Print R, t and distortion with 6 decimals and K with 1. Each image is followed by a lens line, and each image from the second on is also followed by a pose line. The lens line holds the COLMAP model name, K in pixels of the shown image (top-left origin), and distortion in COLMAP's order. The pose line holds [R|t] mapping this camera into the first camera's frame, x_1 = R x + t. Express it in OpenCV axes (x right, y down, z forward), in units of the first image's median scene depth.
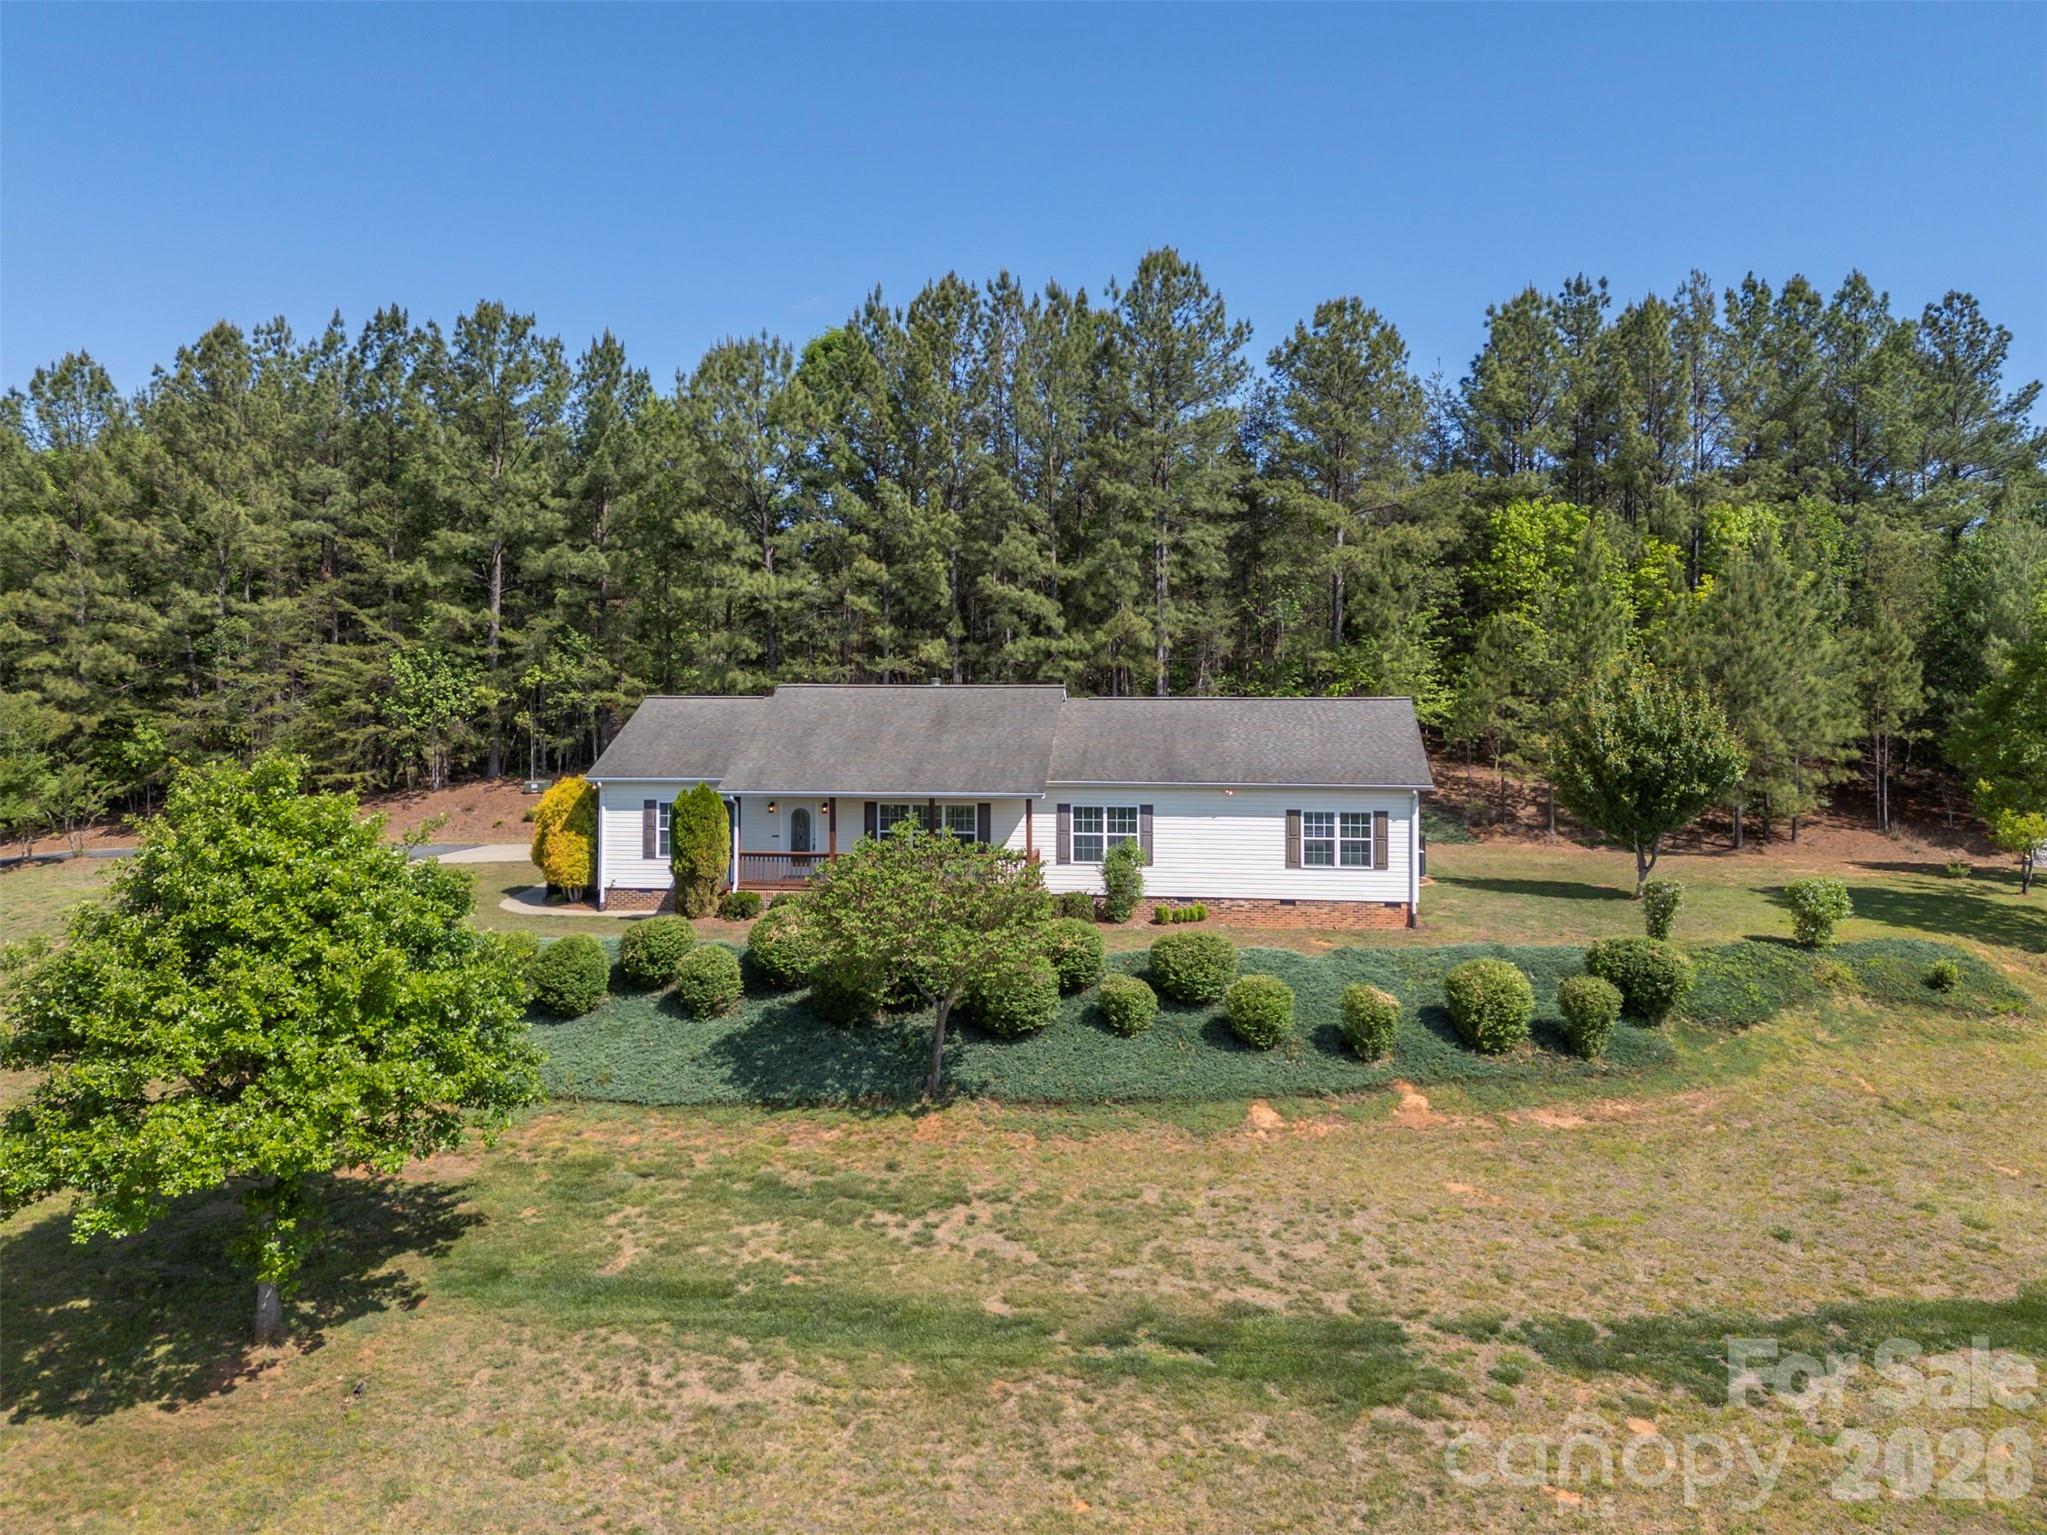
lens RADIAL K [[1504.8, 0, 1021.0], [0, 1504.8, 751.3], [0, 0, 1]] dist [0.073354, -0.061594]
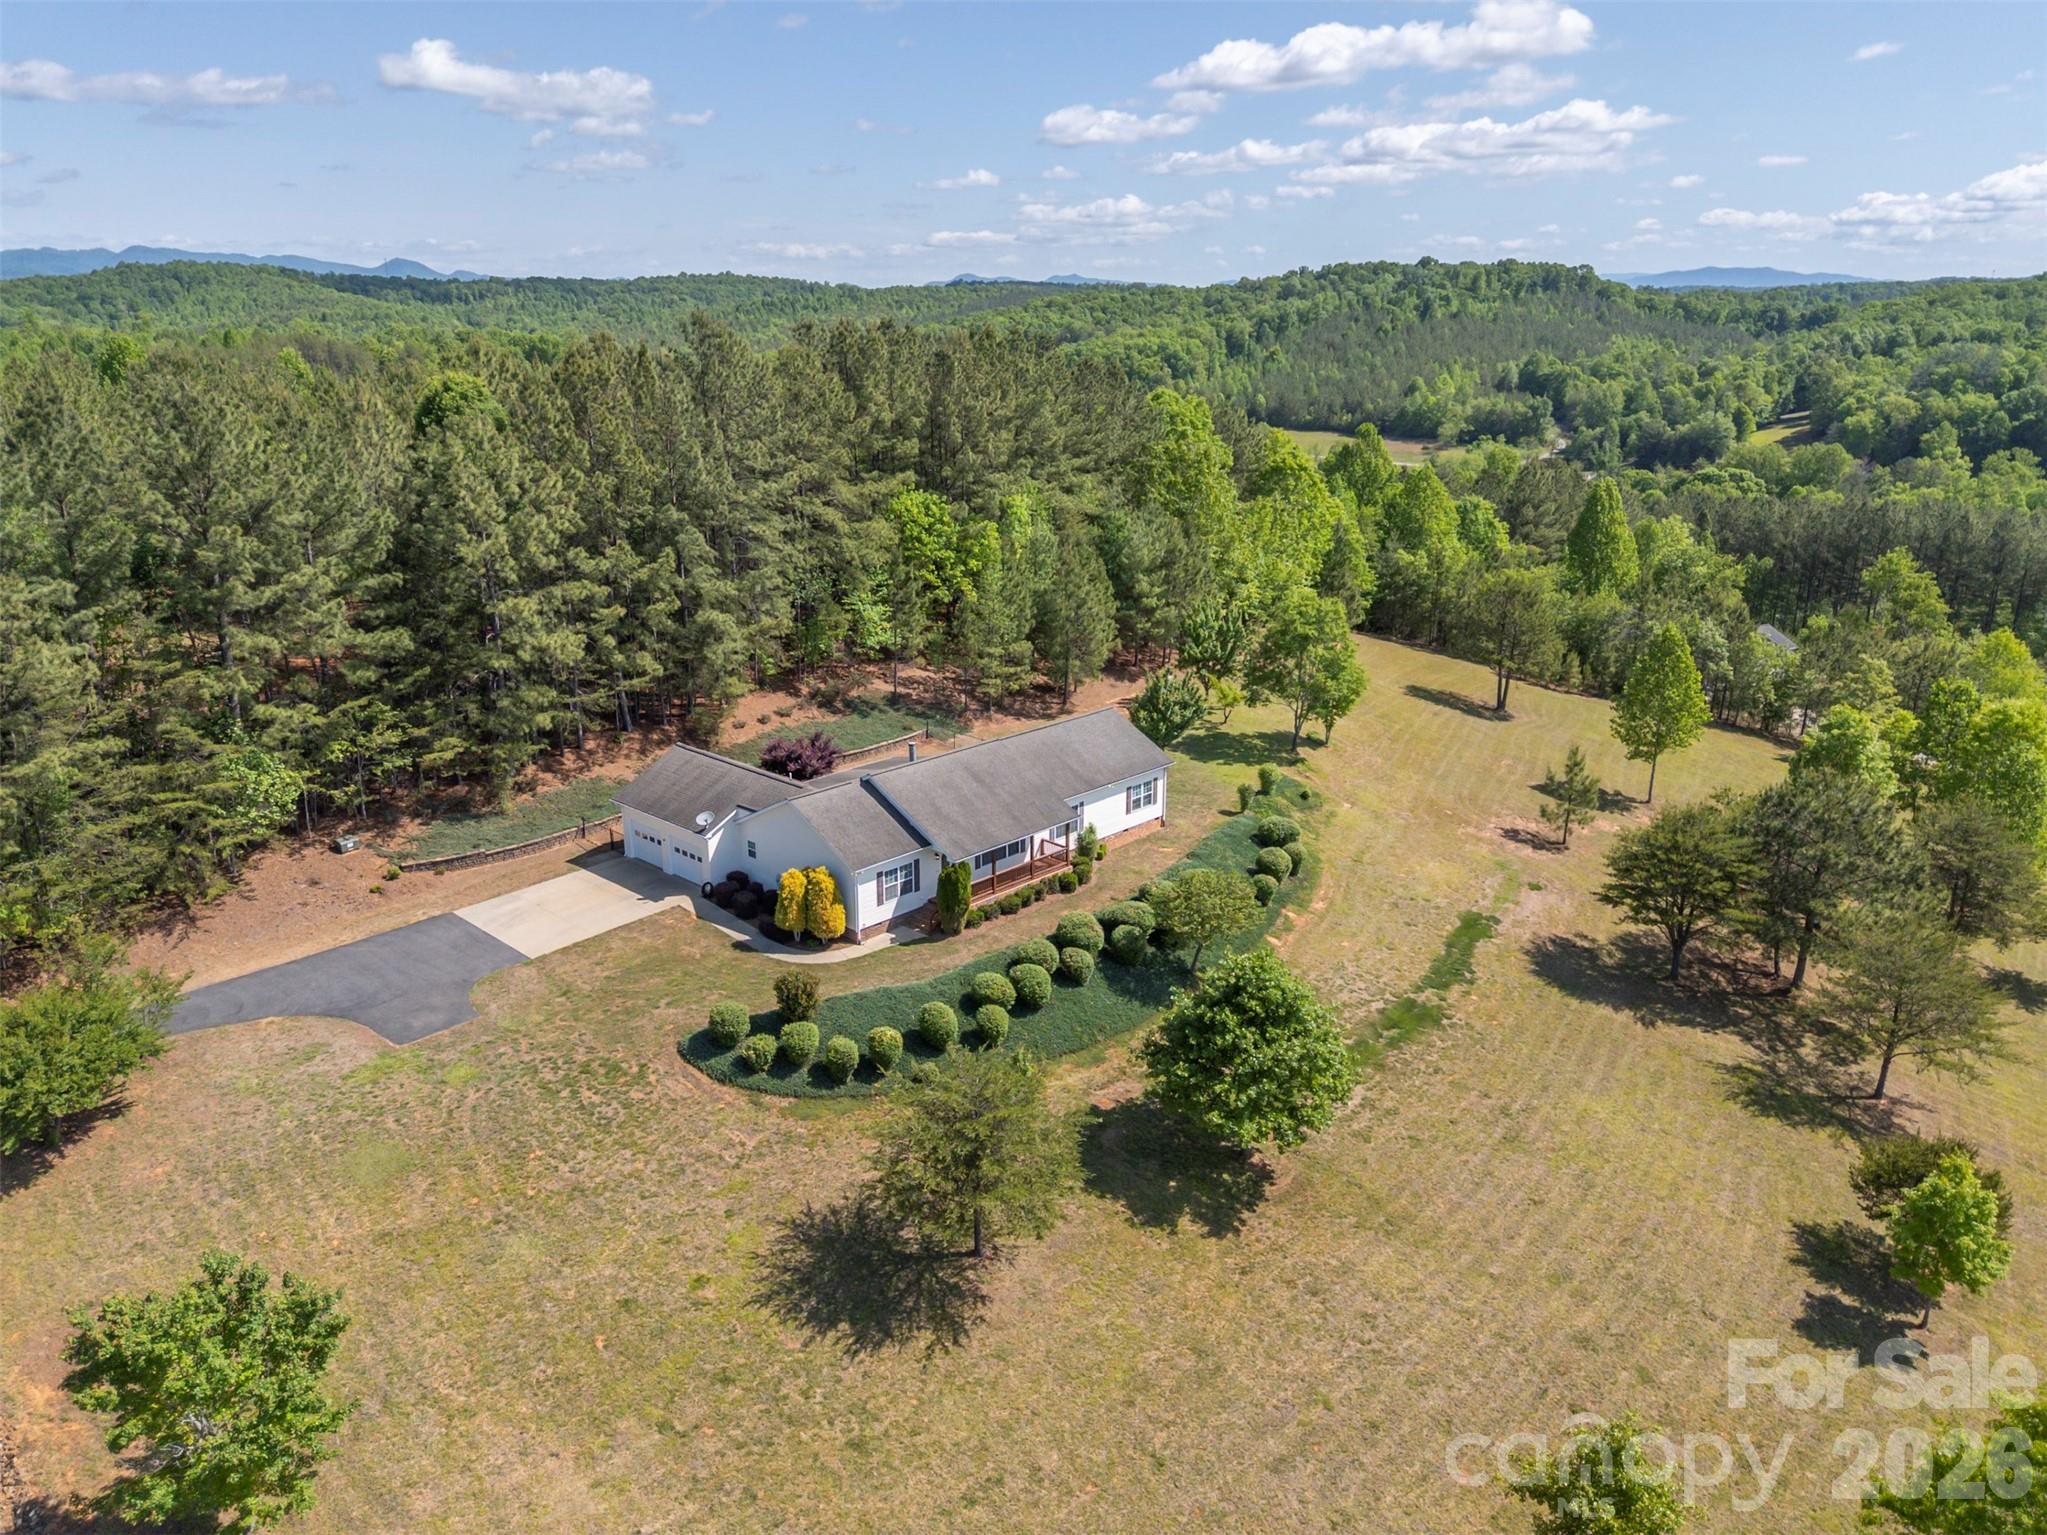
lens RADIAL K [[1504.8, 0, 1020.2], [0, 1504.8, 774.4], [0, 0, 1]] dist [0.073354, -0.061594]
pose [[0.593668, -0.244383, 0.766705, -1.433516], [0.019242, 0.956810, 0.290078, -0.559039], [-0.804480, -0.157457, 0.572729, -0.033053]]
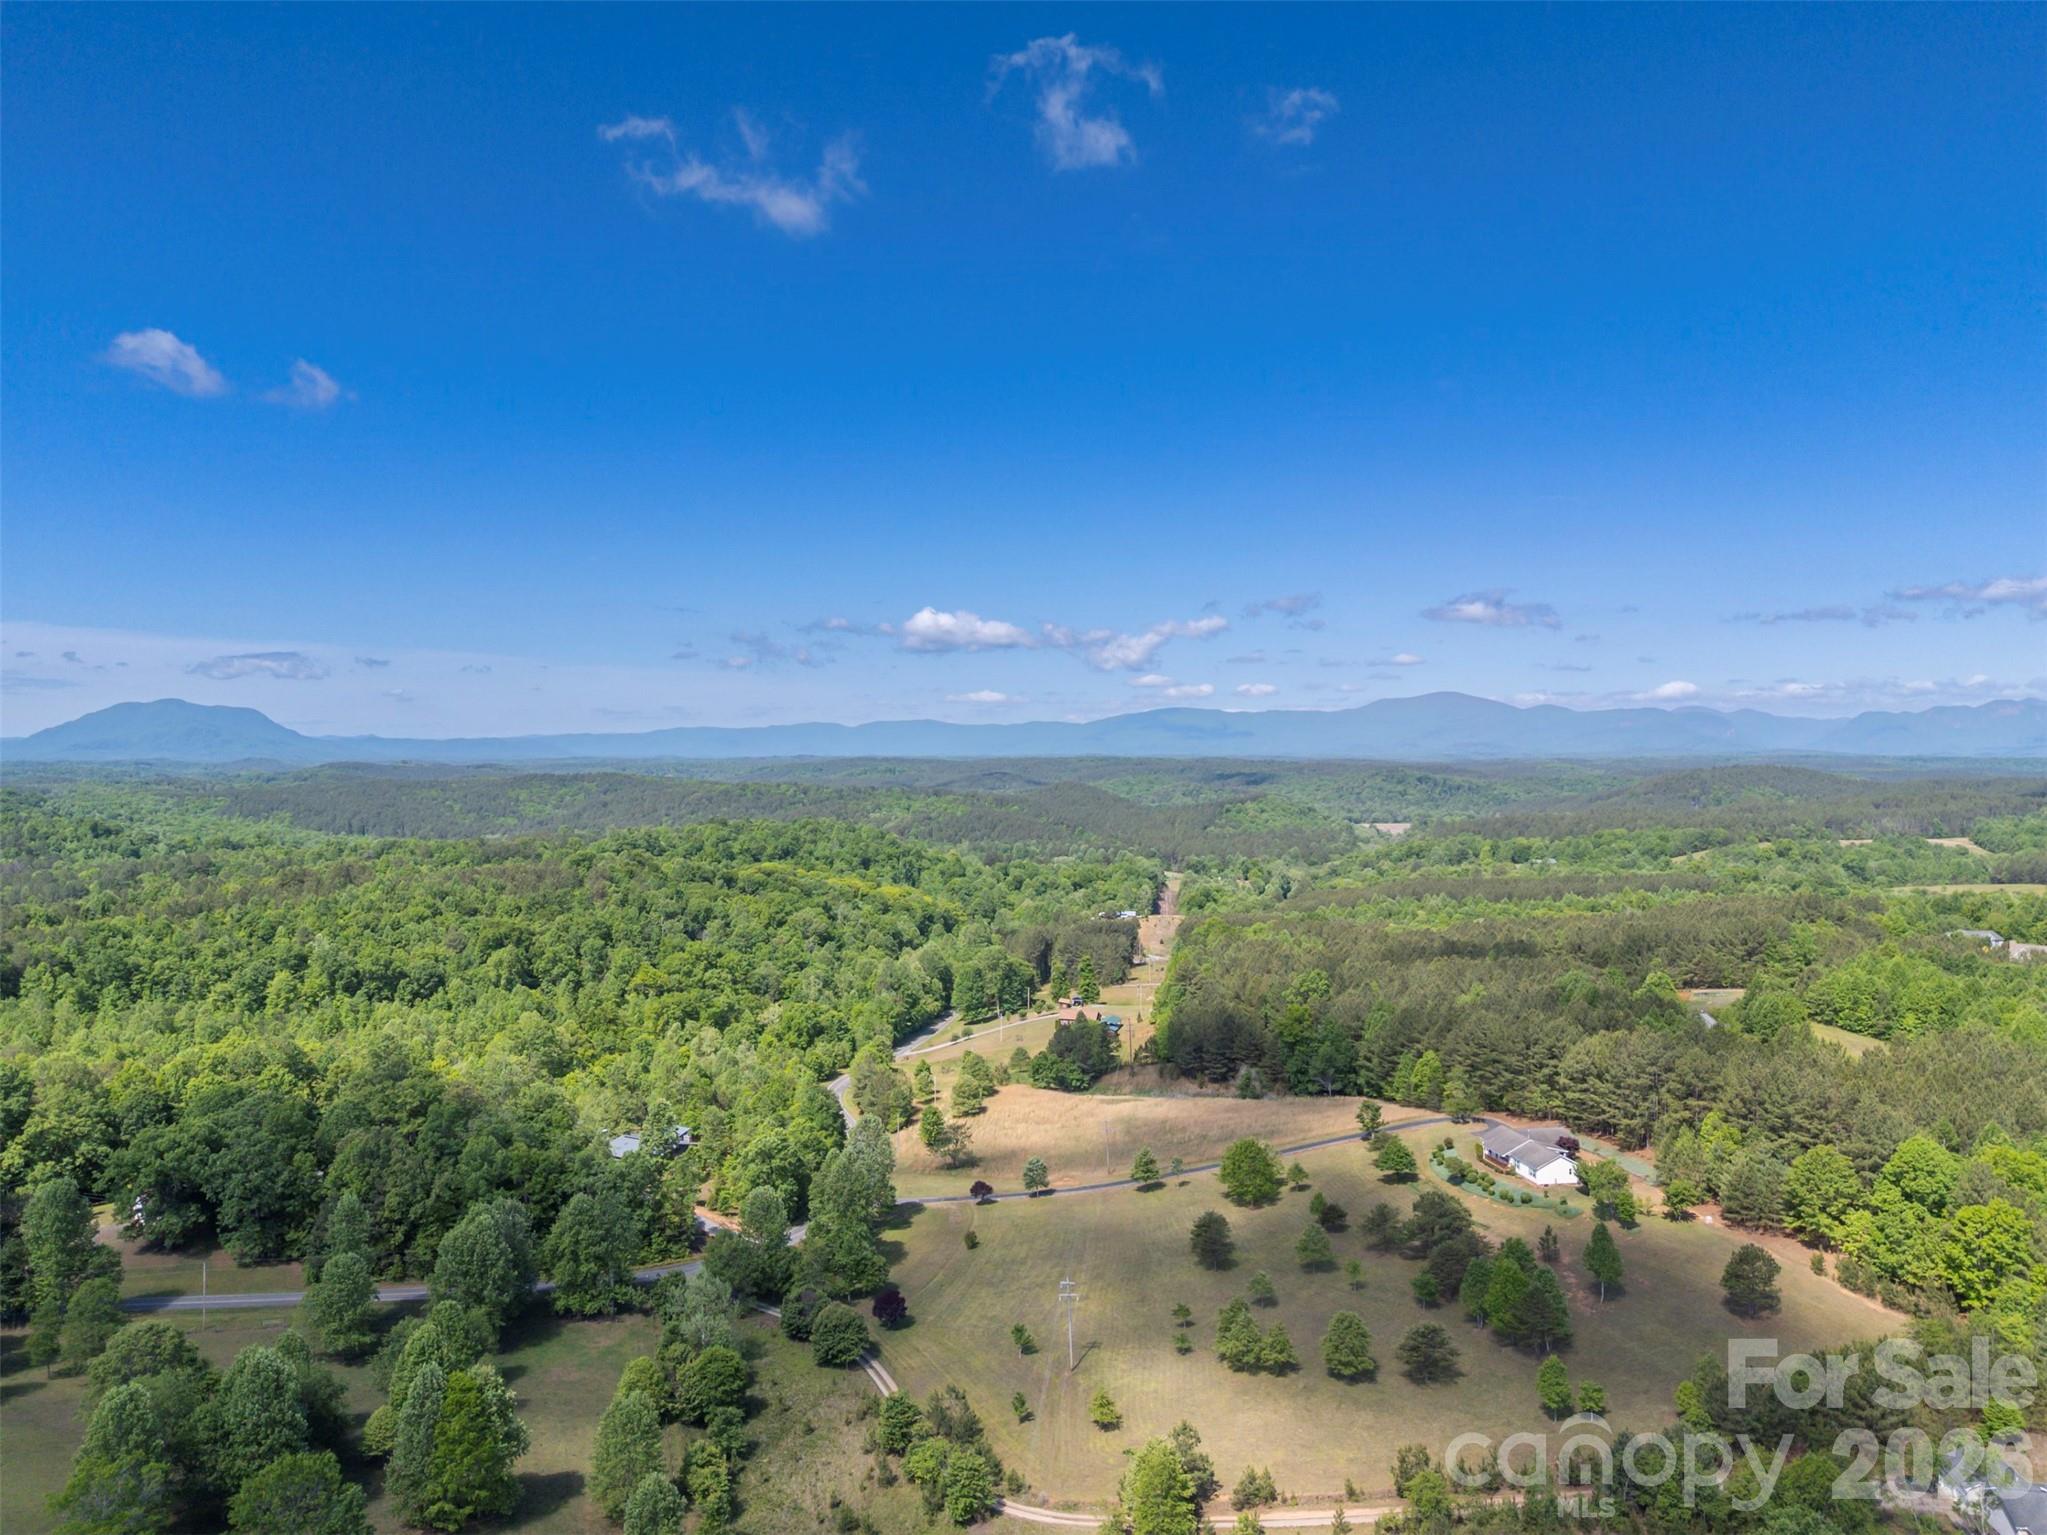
lens RADIAL K [[1504.8, 0, 1015.2], [0, 1504.8, 767.9], [0, 0, 1]] dist [0.073354, -0.061594]
pose [[0.279230, 0.006337, -0.960203, 6.303743], [-0.020028, 0.999799, 0.000775, -1.778749], [0.960015, 0.019015, 0.279301, -3.327110]]
